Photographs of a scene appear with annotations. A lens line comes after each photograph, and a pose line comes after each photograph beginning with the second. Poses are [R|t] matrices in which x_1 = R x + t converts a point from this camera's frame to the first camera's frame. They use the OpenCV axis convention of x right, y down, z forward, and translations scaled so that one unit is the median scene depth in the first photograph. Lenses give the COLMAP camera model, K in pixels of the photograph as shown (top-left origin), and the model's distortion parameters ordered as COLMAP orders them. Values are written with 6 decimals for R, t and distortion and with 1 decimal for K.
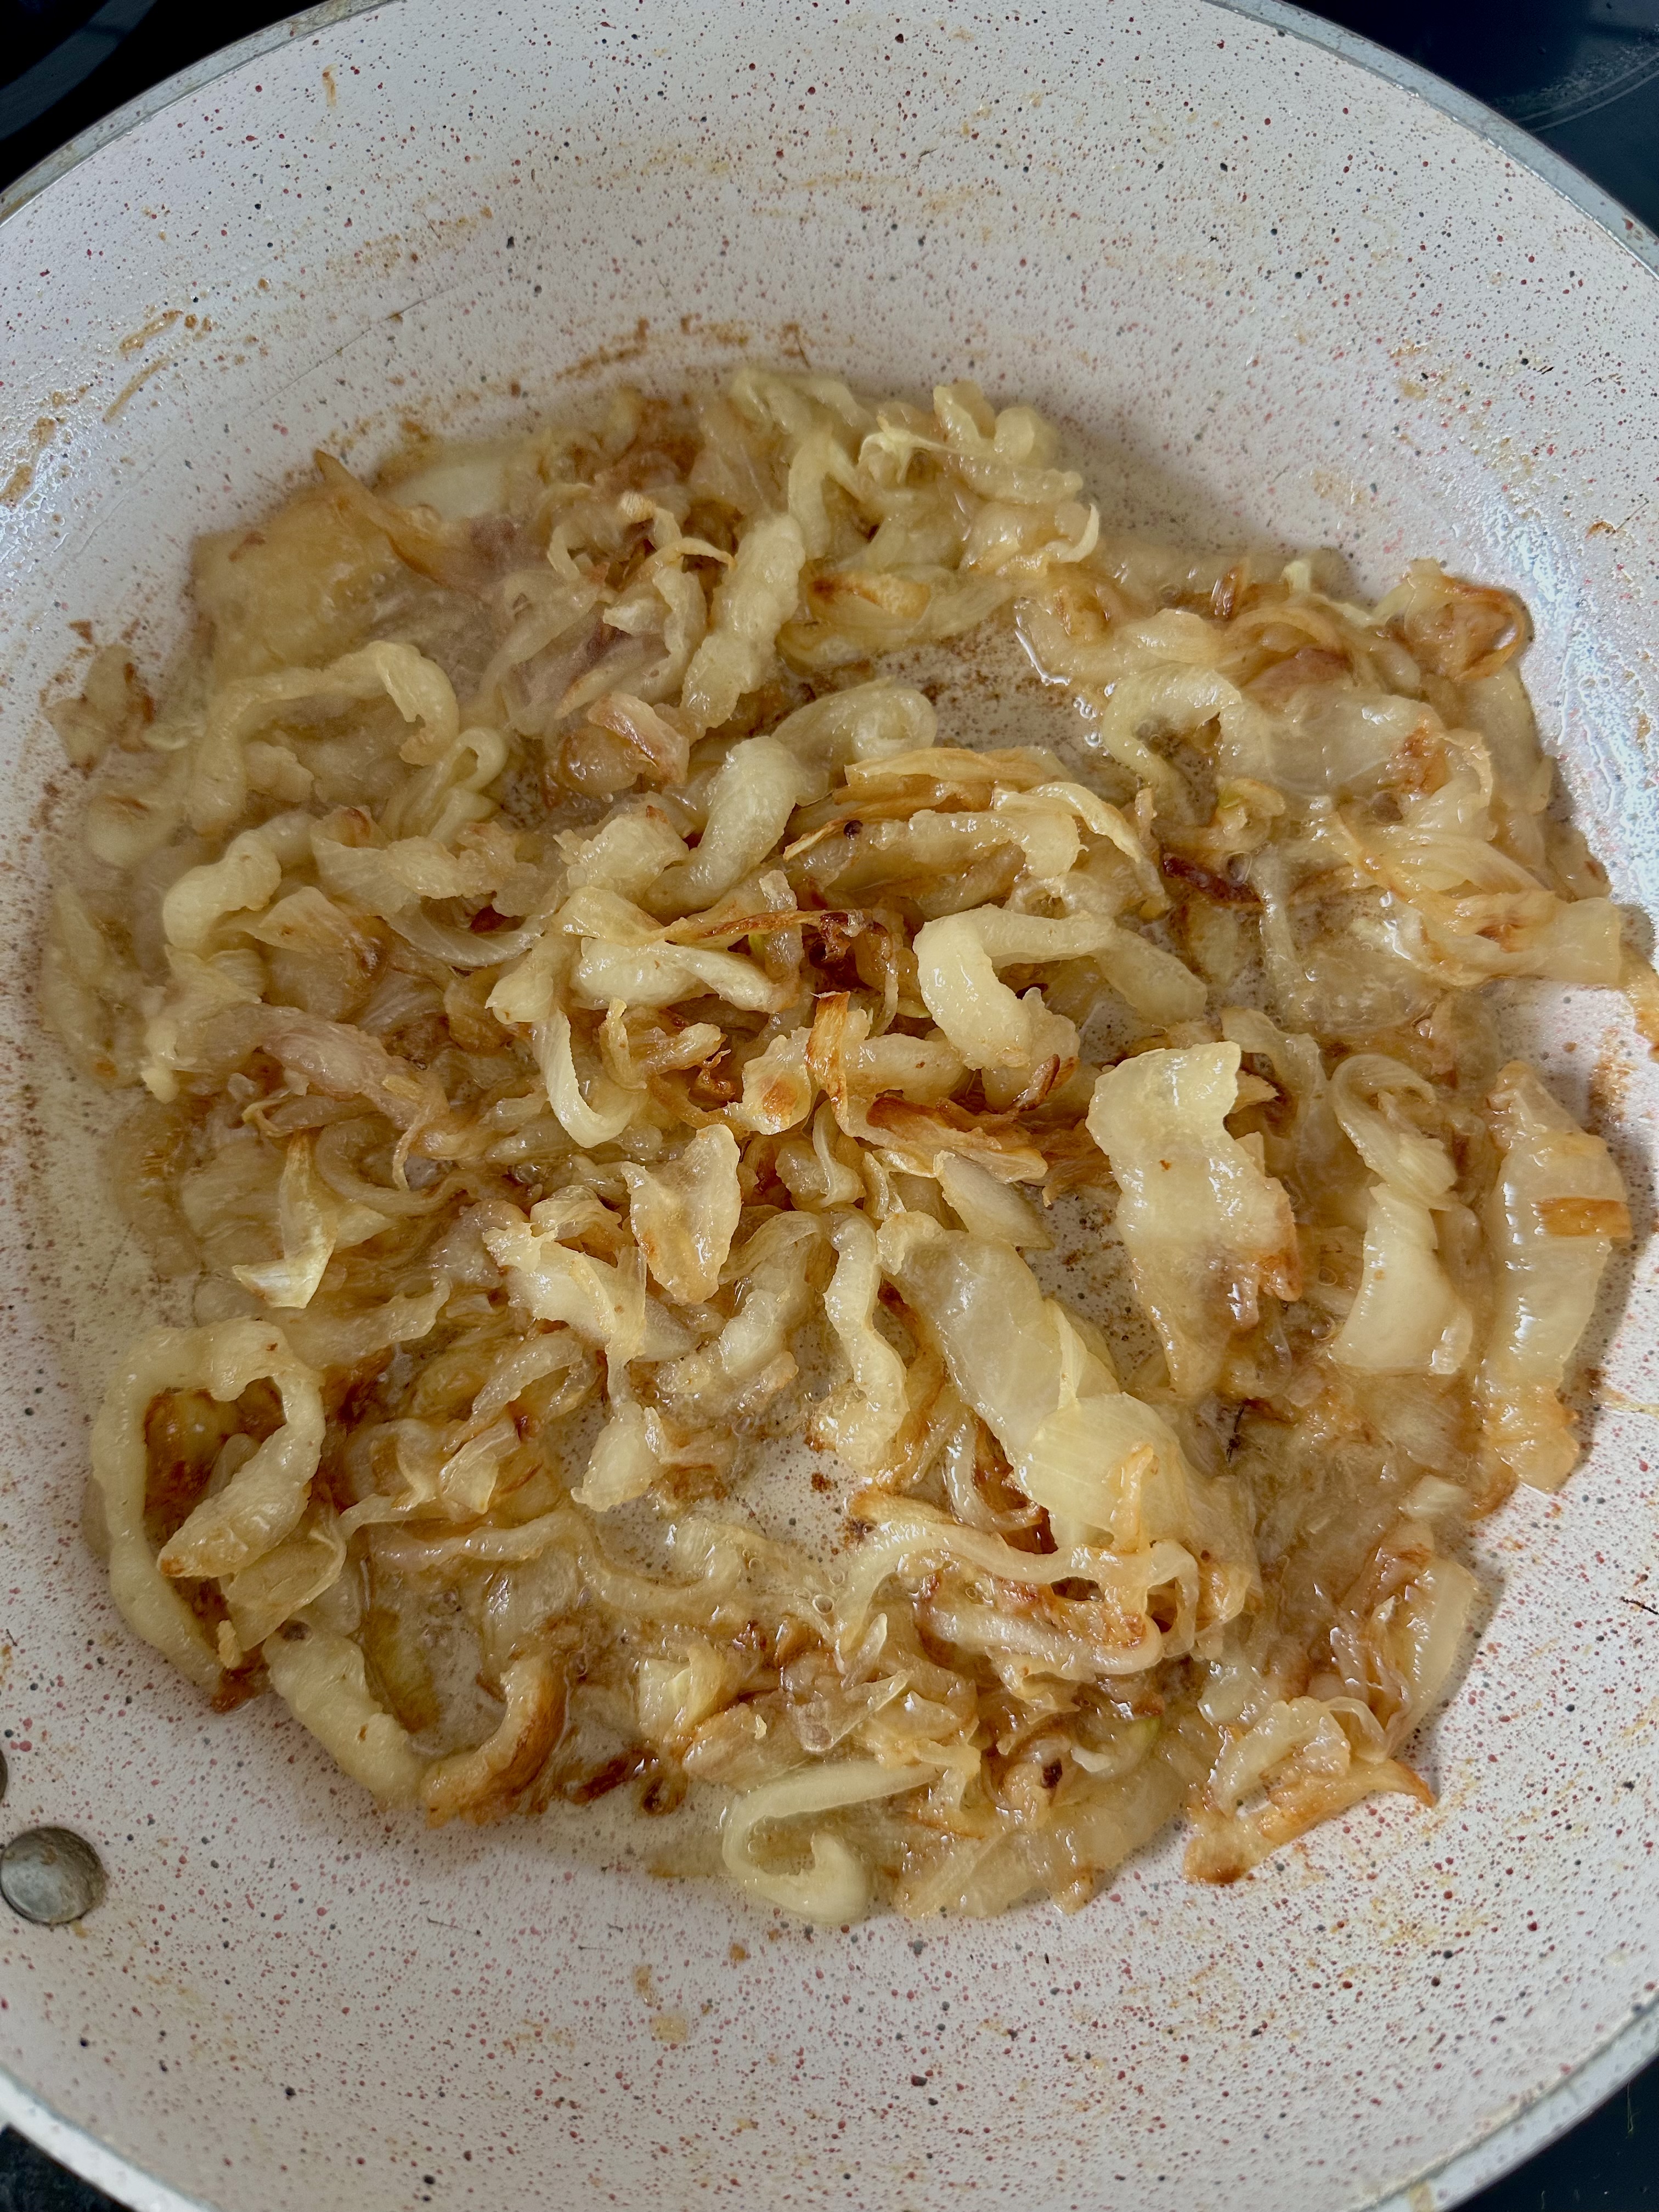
lens RADIAL K [[1549.1, 0, 824.7], [0, 1549.1, 1107.8], [0, 0, 1]] dist [-0.043637, 0.002422]
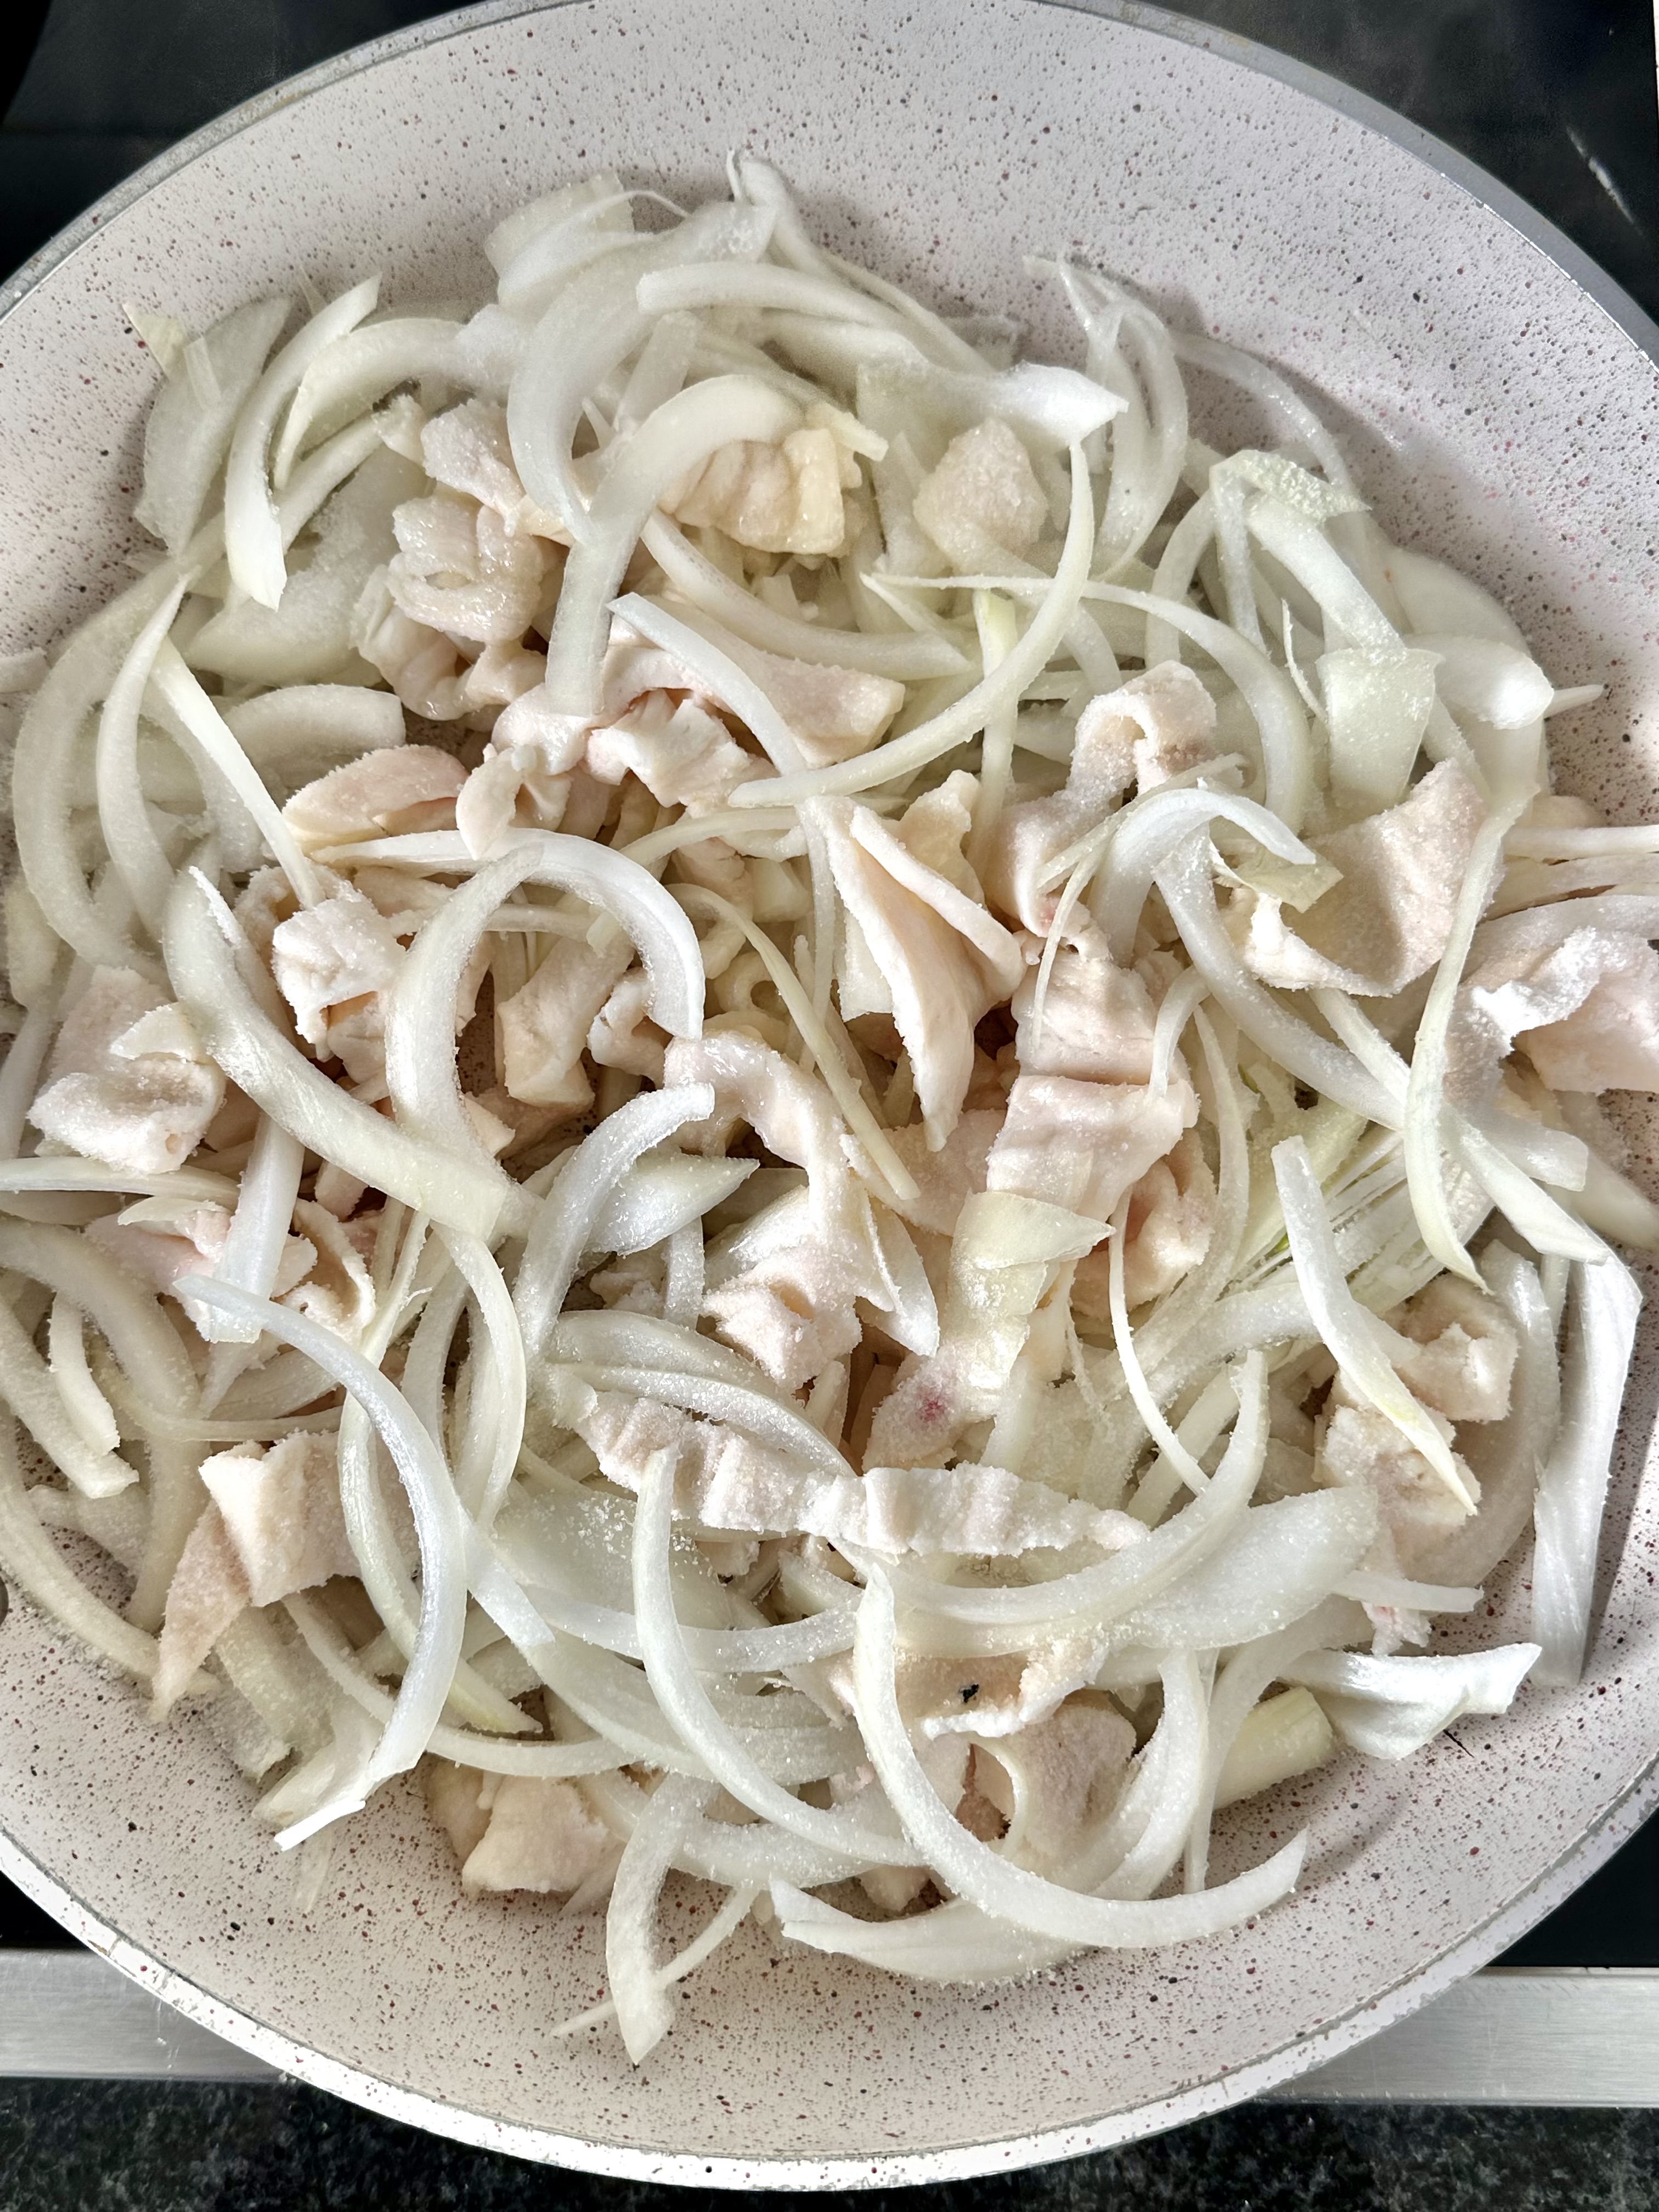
lens RADIAL K [[2186.6, 0, 832.9], [0, 2186.6, 1104.2], [0, 0, 1]] dist [0.010709, 0.000000]
pose [[0.969341, 0.241649, -0.044549, 0.080533], [-0.241290, 0.970361, 0.013352, -0.014089], [0.046456, -0.002193, 0.998918, -0.517150]]
